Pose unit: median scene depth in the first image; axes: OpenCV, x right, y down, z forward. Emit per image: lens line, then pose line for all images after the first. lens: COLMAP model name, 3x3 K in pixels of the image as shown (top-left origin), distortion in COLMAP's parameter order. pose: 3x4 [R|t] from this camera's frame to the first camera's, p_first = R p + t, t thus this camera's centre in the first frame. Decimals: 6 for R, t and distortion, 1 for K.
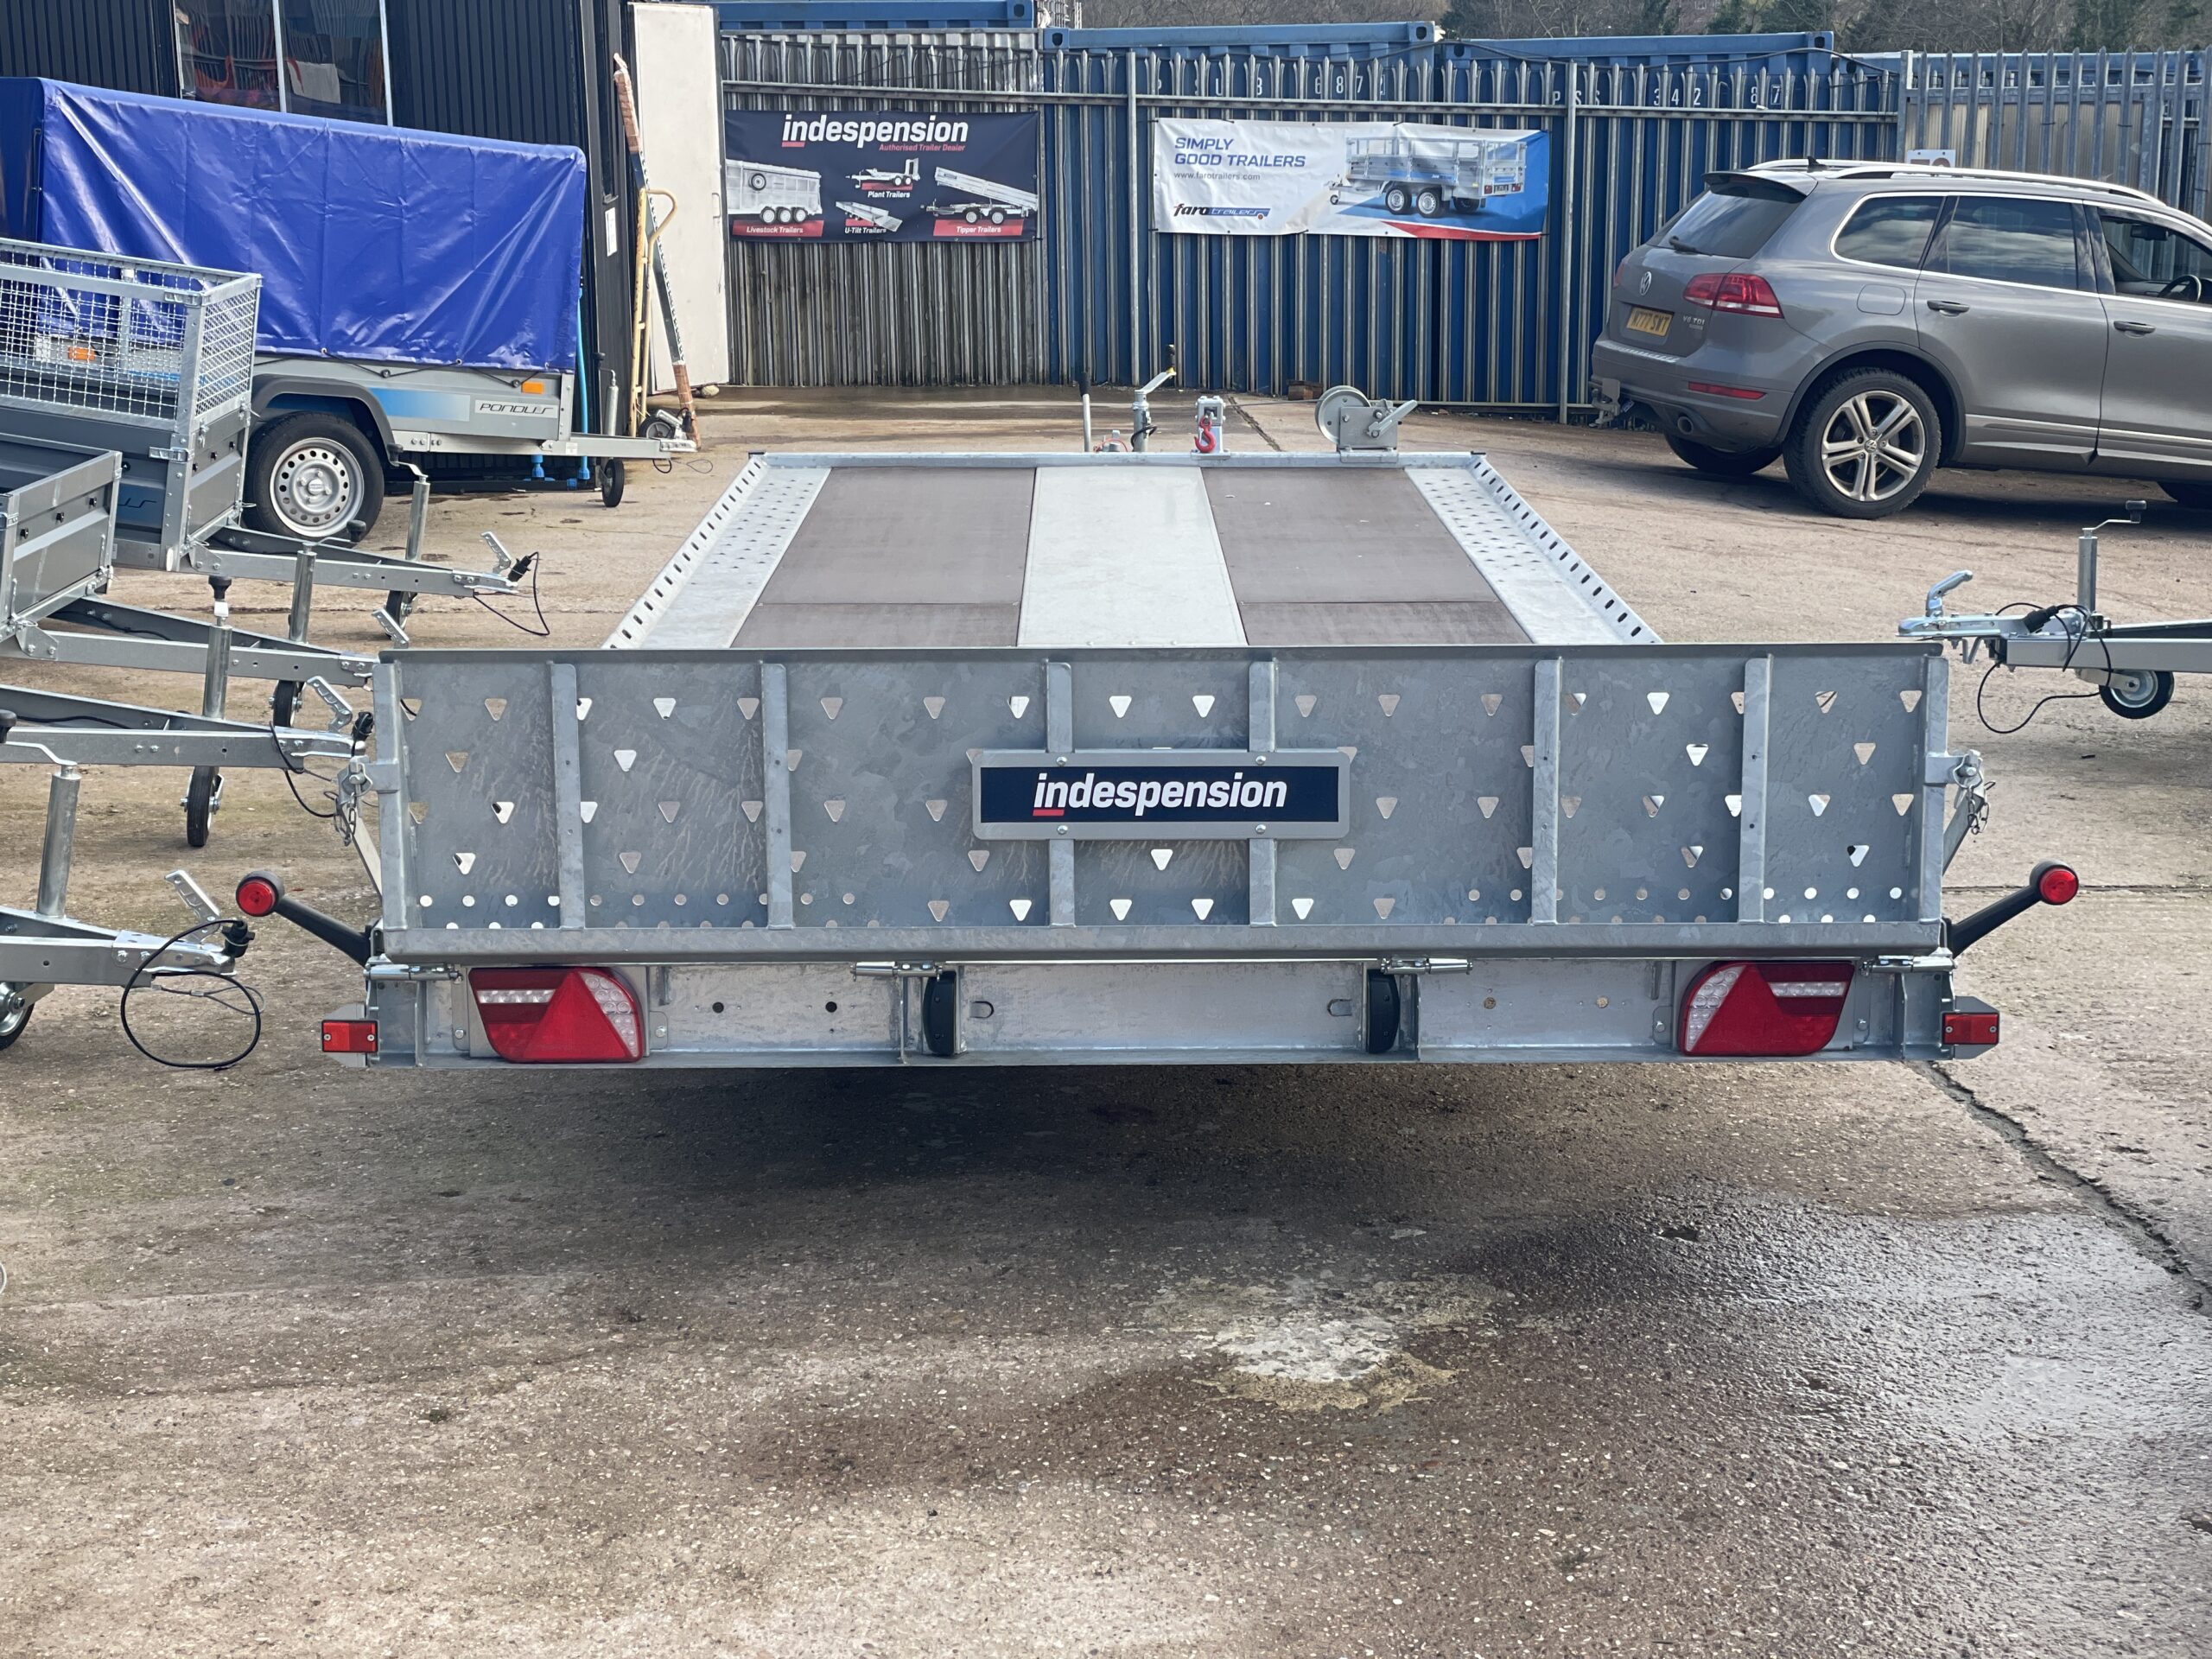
lens RADIAL K [[3278.0, 0, 1129.1], [0, 3278.0, 805.4], [0, 0, 1]] dist [0.122749, 0.000000]
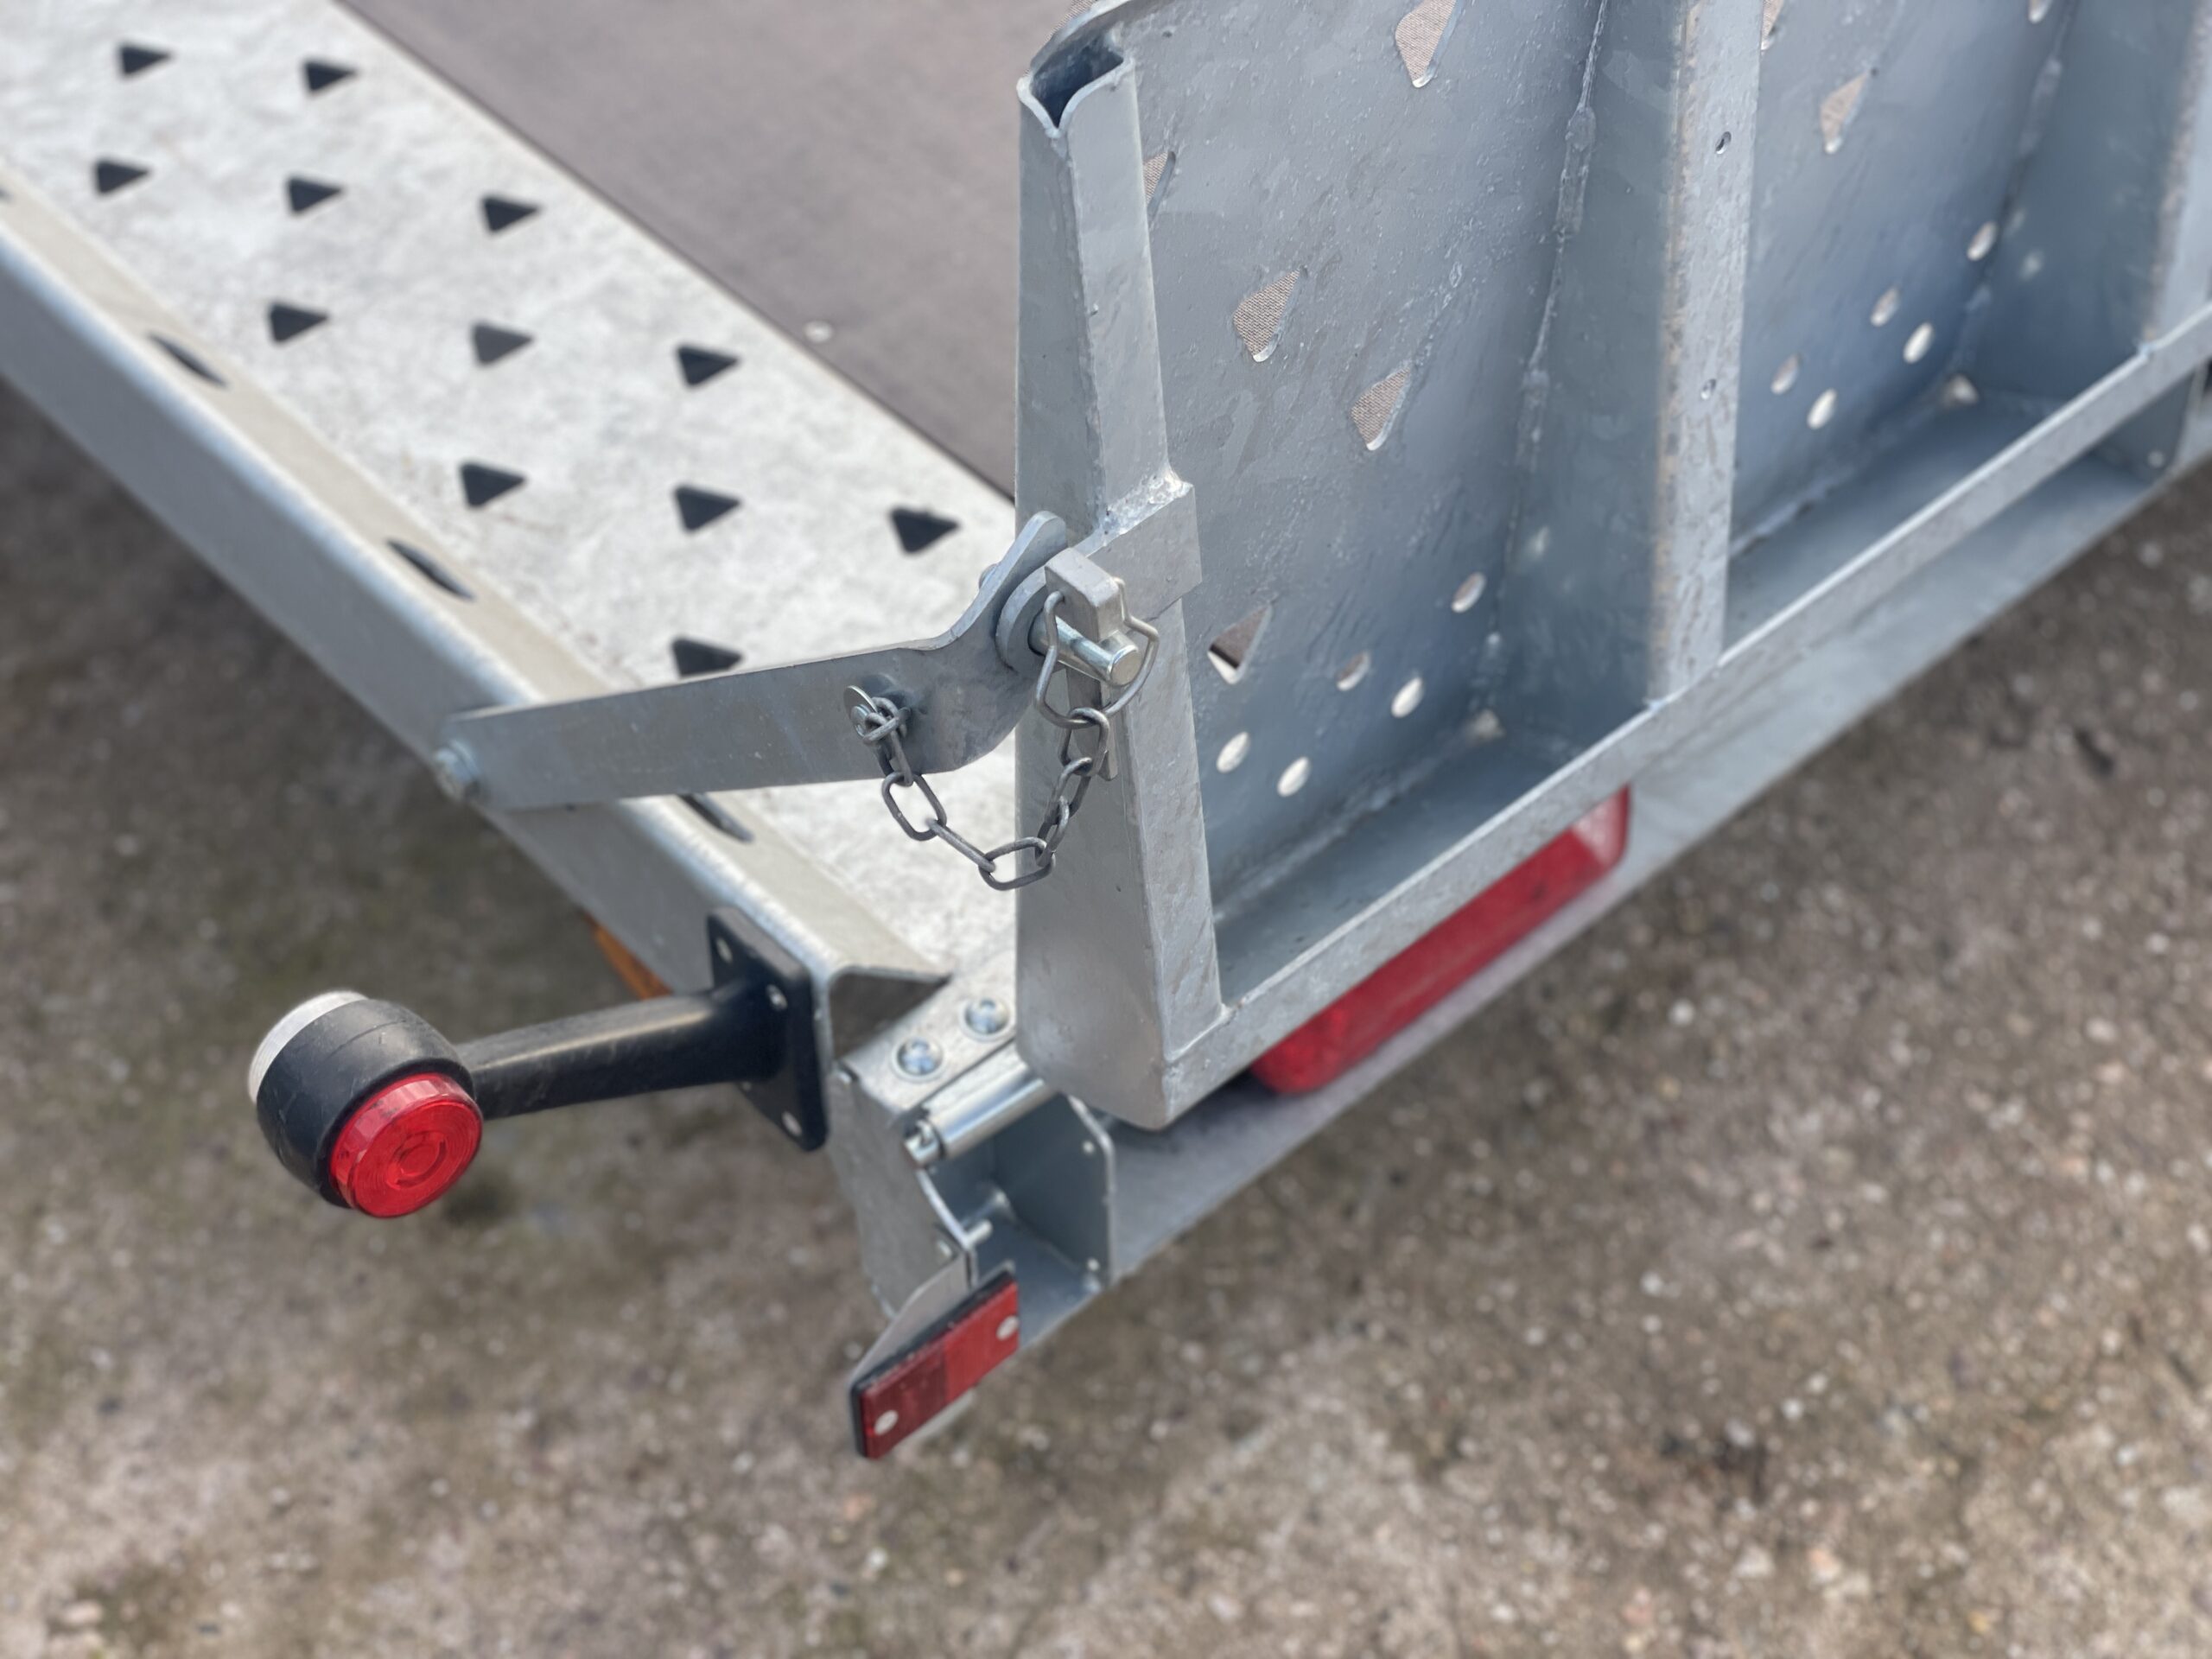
lens RADIAL K [[3278.0, 0, 1105.6], [0, 3278.0, 834.1], [0, 0, 1]] dist [0.122749, 0.000000]
pose [[0.753044, -0.500222, 0.427437, -0.116144], [0.175247, 0.778647, 0.602492, -0.042981], [-0.634203, -0.378796, 0.674018, 0.306445]]
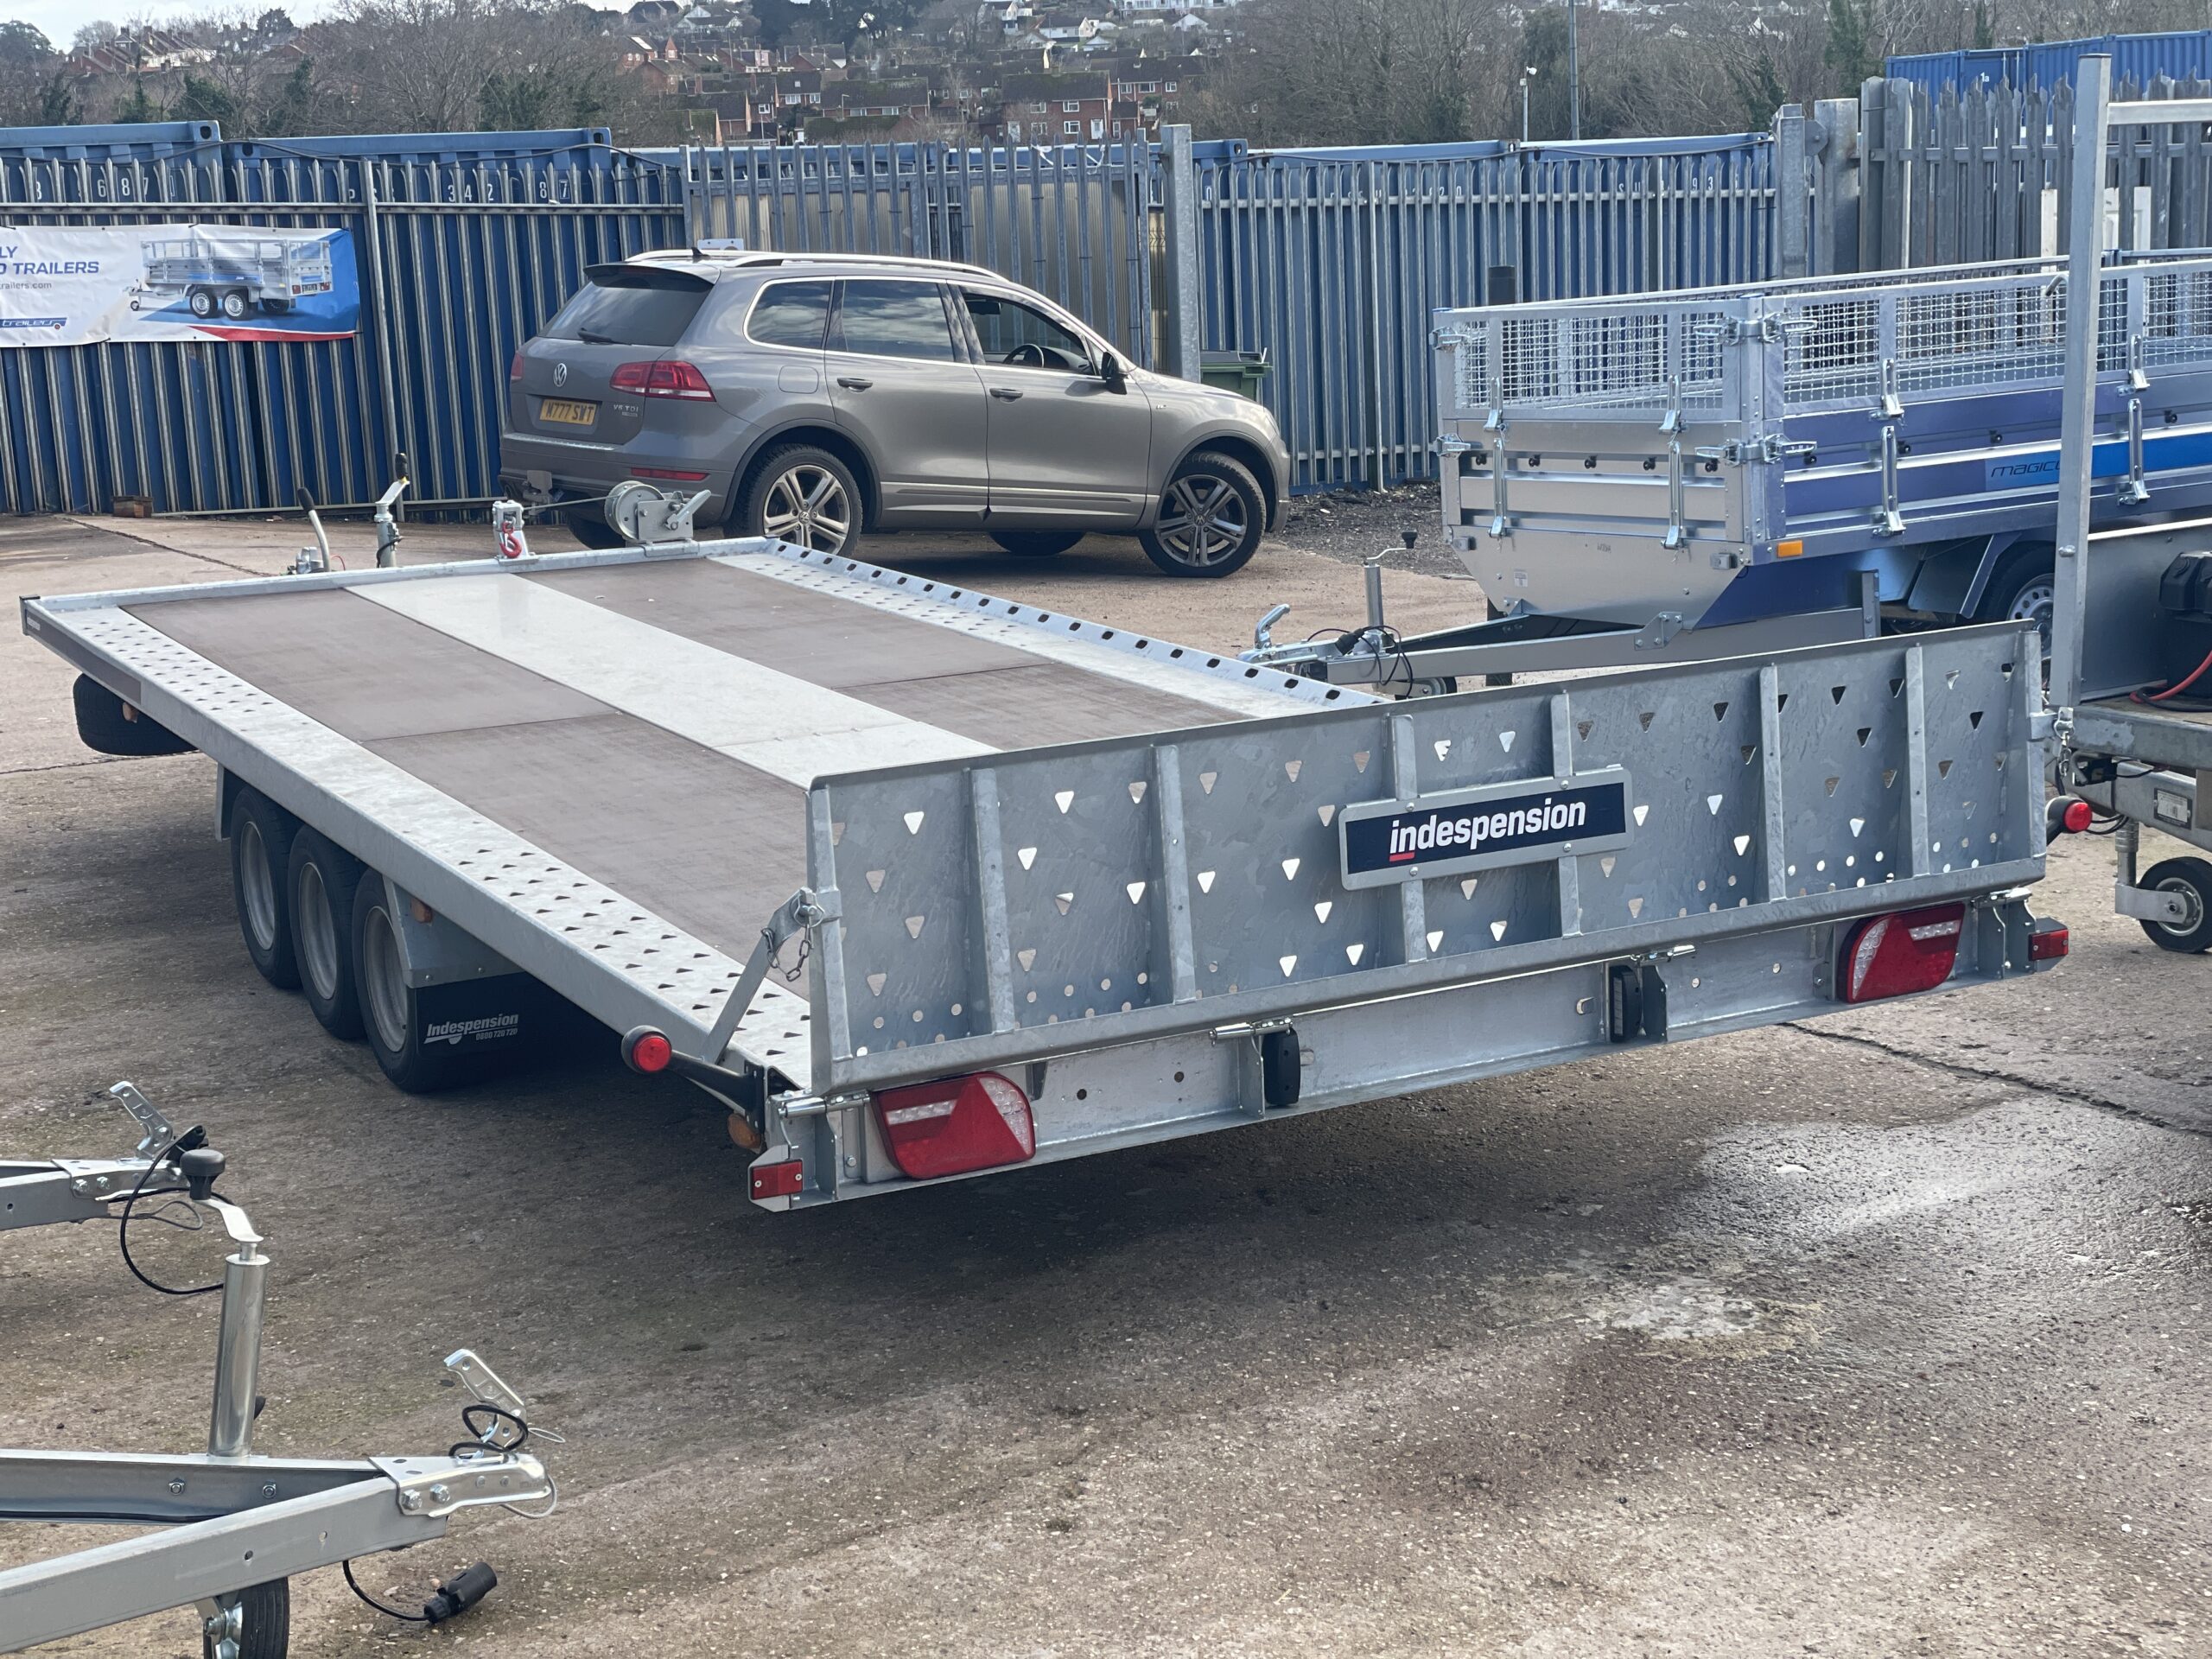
lens RADIAL K [[3278.0, 0, 1146.1], [0, 3278.0, 783.0], [0, 0, 1]] dist [0.122749, 0.000000]
pose [[0.886714, -0.114467, 0.447923, -0.205541], [0.129448, 0.991582, -0.002858, -0.010502], [-0.443825, 0.060517, 0.894068, 0.030189]]
